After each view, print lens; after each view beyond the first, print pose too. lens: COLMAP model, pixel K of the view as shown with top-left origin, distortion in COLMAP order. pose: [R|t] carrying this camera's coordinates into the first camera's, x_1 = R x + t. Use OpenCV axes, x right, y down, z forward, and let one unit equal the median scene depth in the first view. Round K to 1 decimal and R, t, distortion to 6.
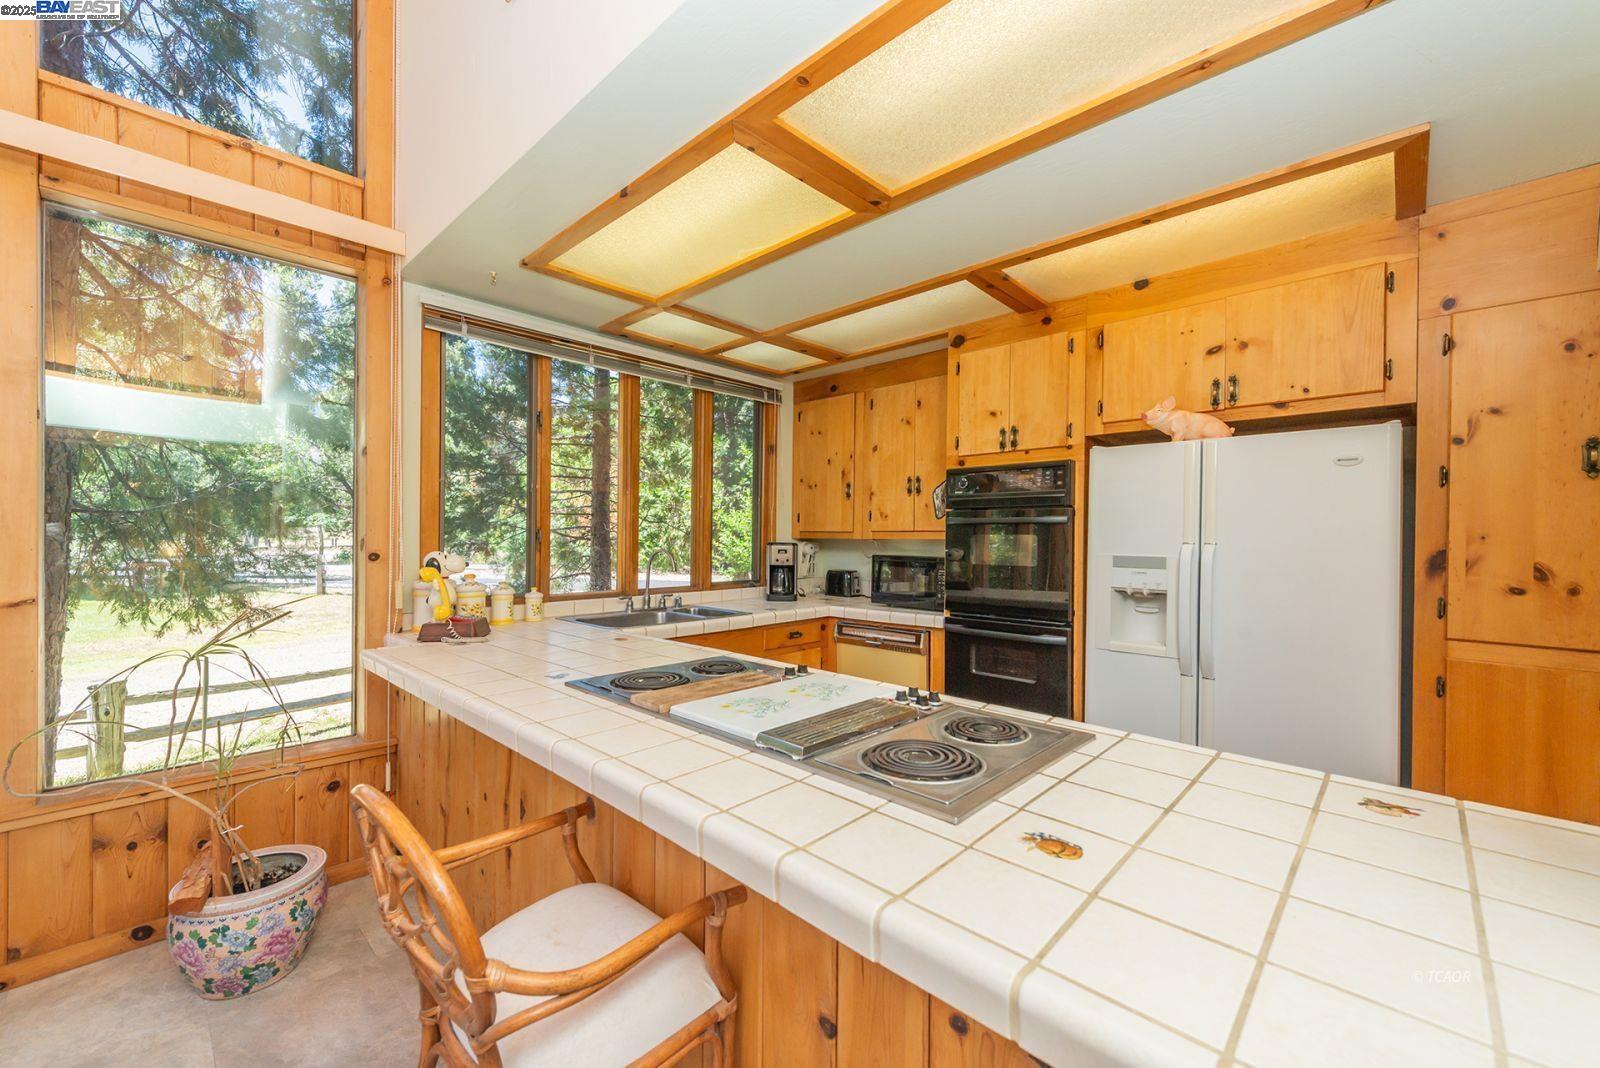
lens RADIAL K [[641.2, 0, 794.7], [0, 641.2, 540.1], [0, 0, 1]] dist [0.015117, -0.004082]
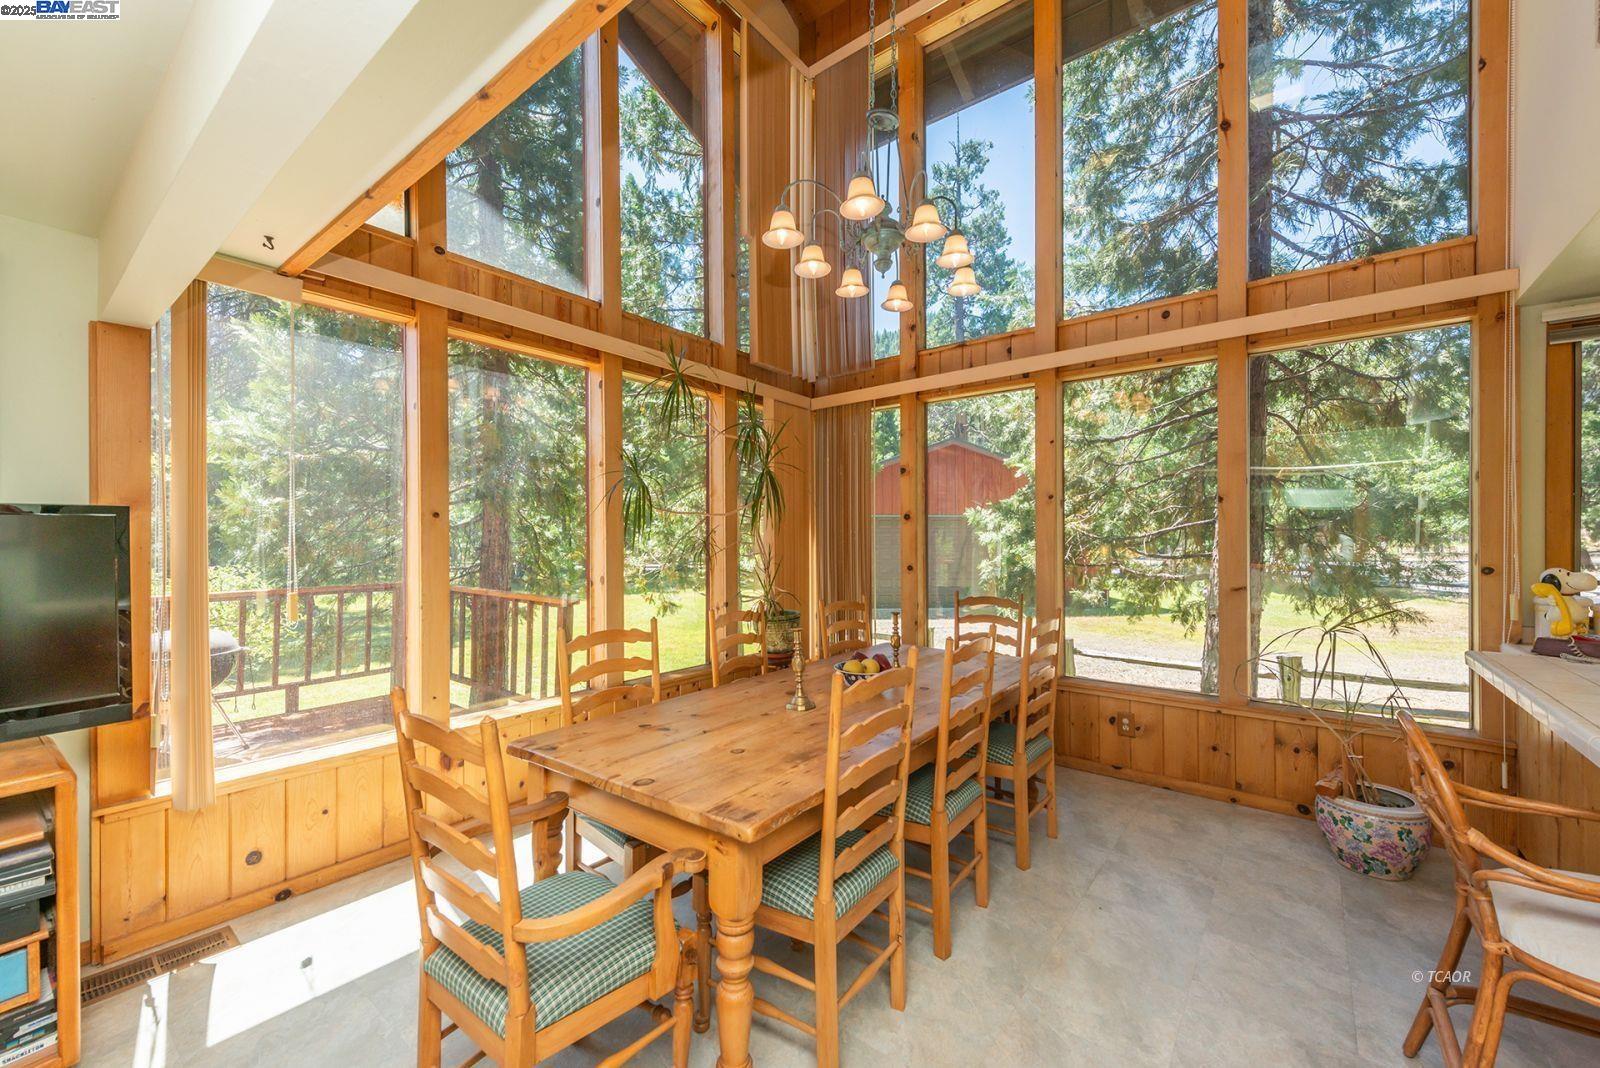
lens RADIAL K [[641.2, 0, 797.9], [0, 641.2, 537.3], [0, 0, 1]] dist [0.015117, -0.004082]
pose [[0.101870, -0.009036, -0.994757, 0.284921], [-0.000296, 0.999958, -0.009114, -0.018063], [0.994798, 0.001222, 0.101863, -0.245163]]
